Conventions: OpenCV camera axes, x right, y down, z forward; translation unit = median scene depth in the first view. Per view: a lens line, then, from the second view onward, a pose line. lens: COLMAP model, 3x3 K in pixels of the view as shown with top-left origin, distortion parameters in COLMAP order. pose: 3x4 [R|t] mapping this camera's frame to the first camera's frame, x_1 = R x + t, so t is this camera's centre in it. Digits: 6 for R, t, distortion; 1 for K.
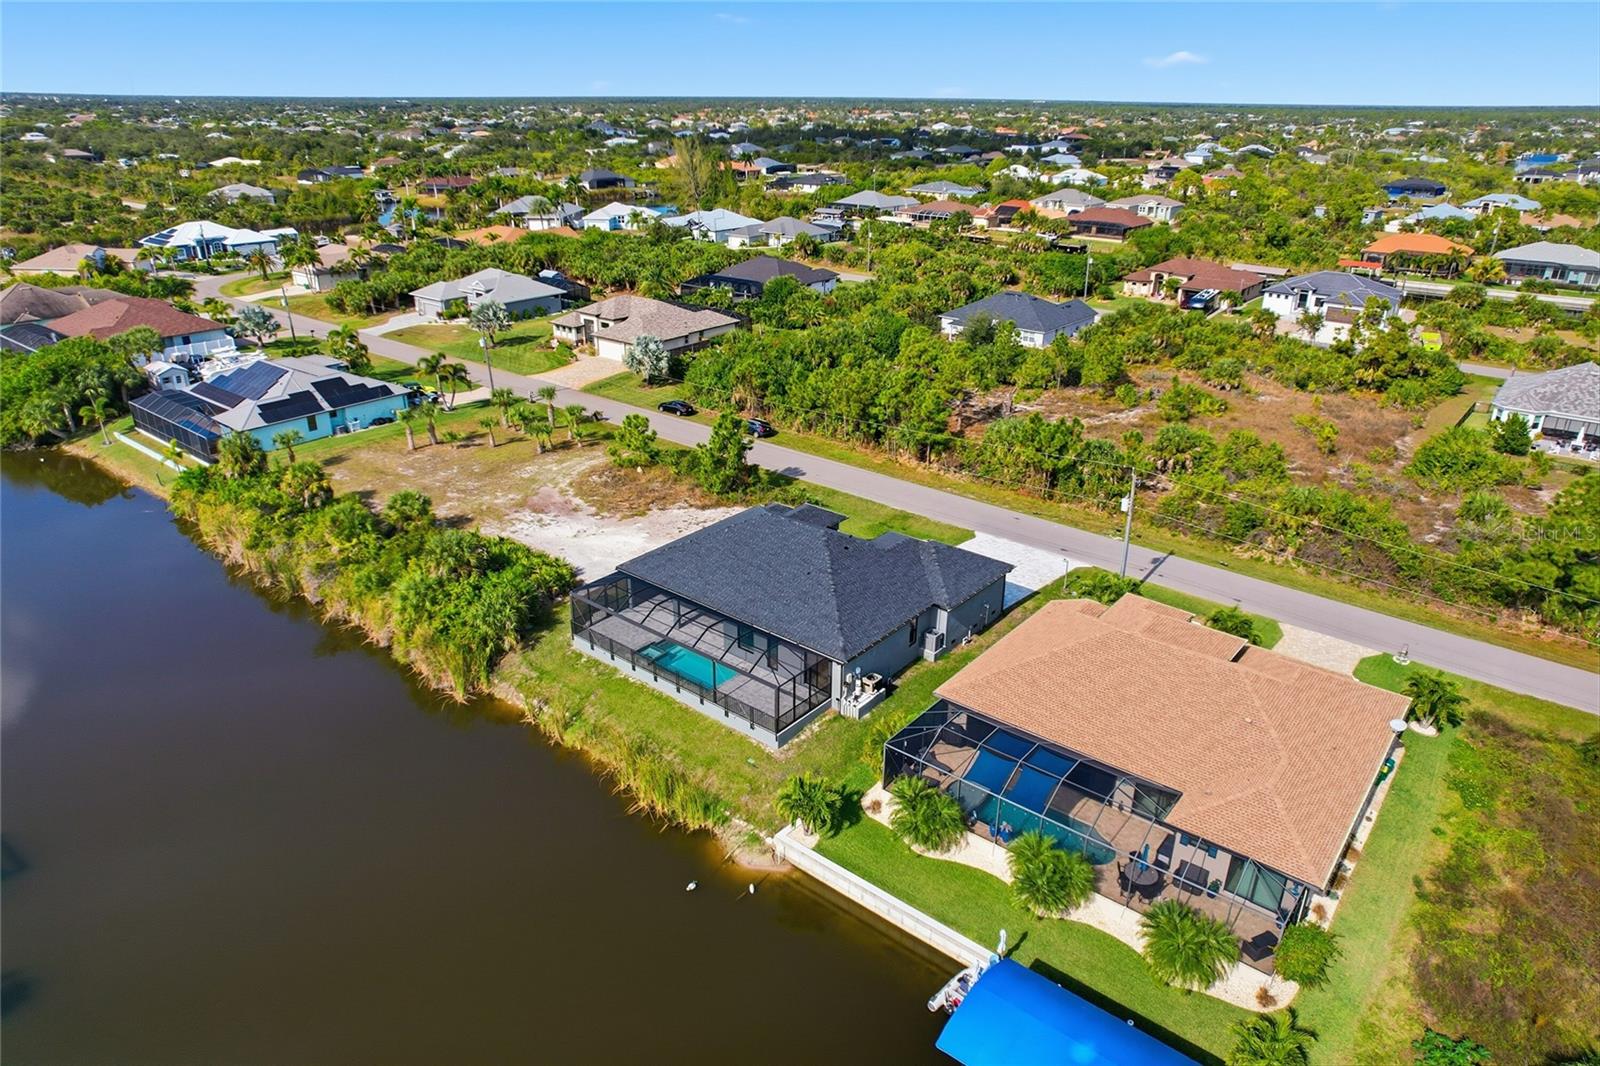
lens RADIAL K [[1017.8, 0, 806.1], [0, 1017.8, 530.9], [0, 0, 1]] dist [-0.067271, 0.059965]
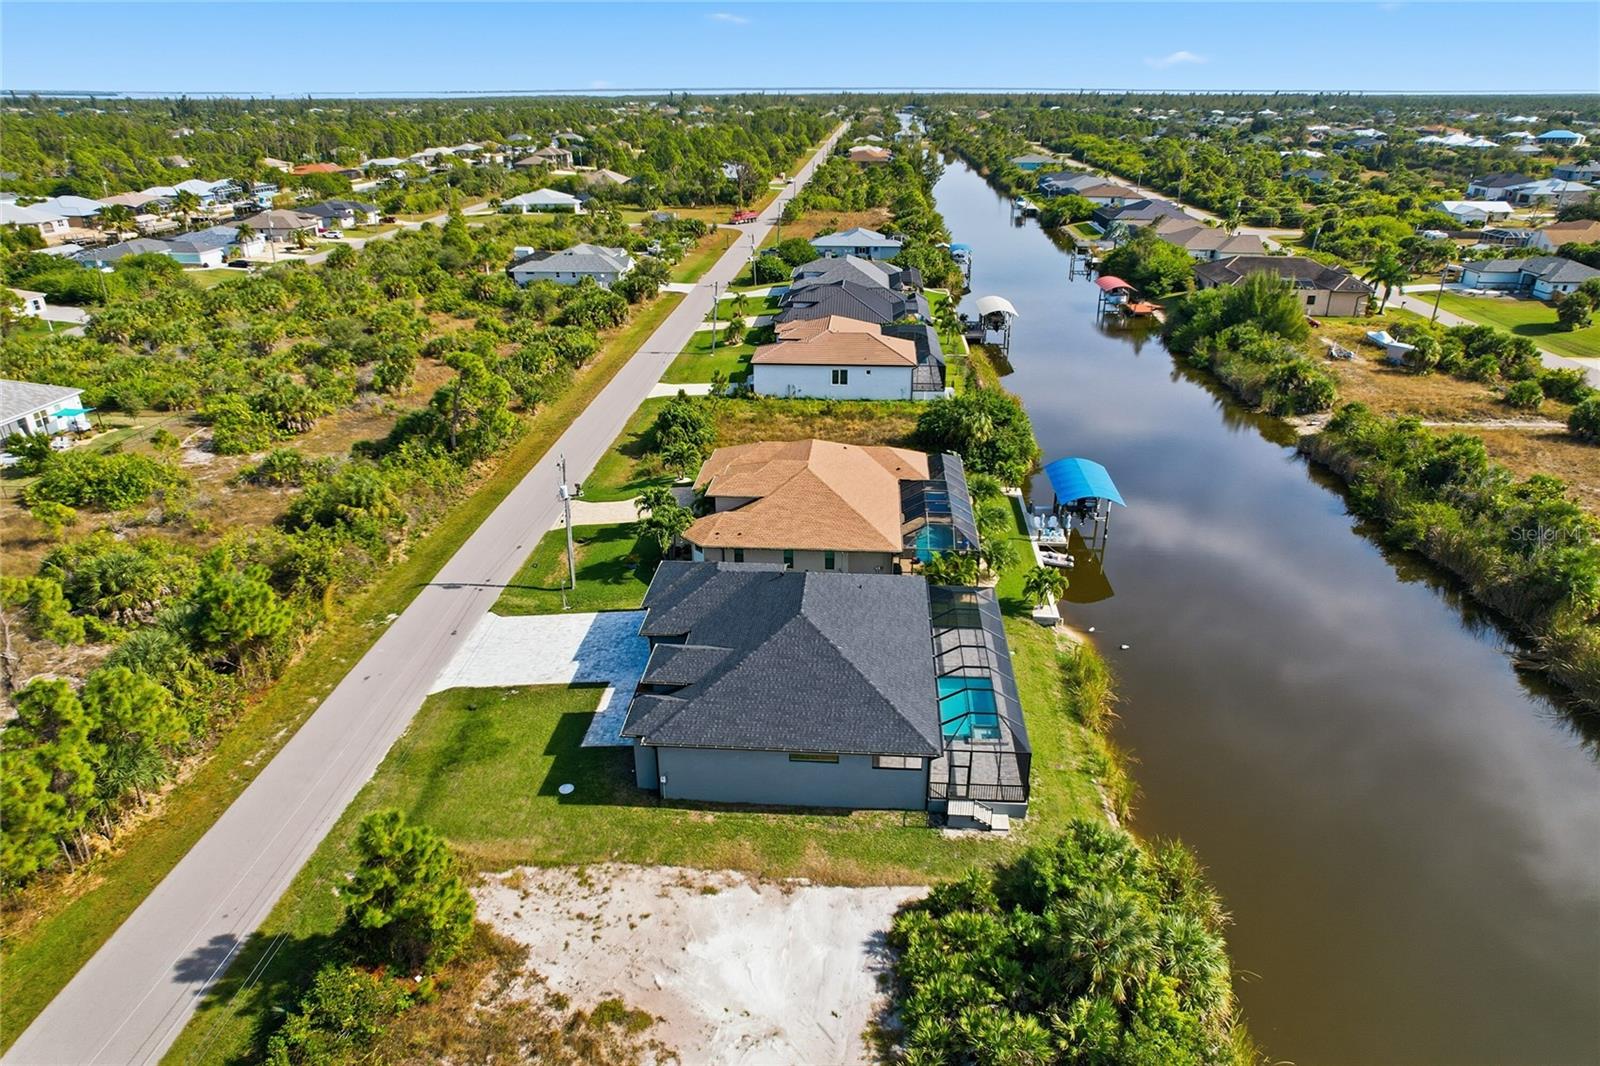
lens RADIAL K [[1017.8, 0, 806.1], [0, 1017.8, 530.9], [0, 0, 1]] dist [-0.067271, 0.059965]
pose [[-0.578871, -0.336383, 0.742802, -0.424942], [0.321177, 0.743247, 0.586880, -0.370167], [-0.749502, 0.578299, -0.322206, 0.844910]]
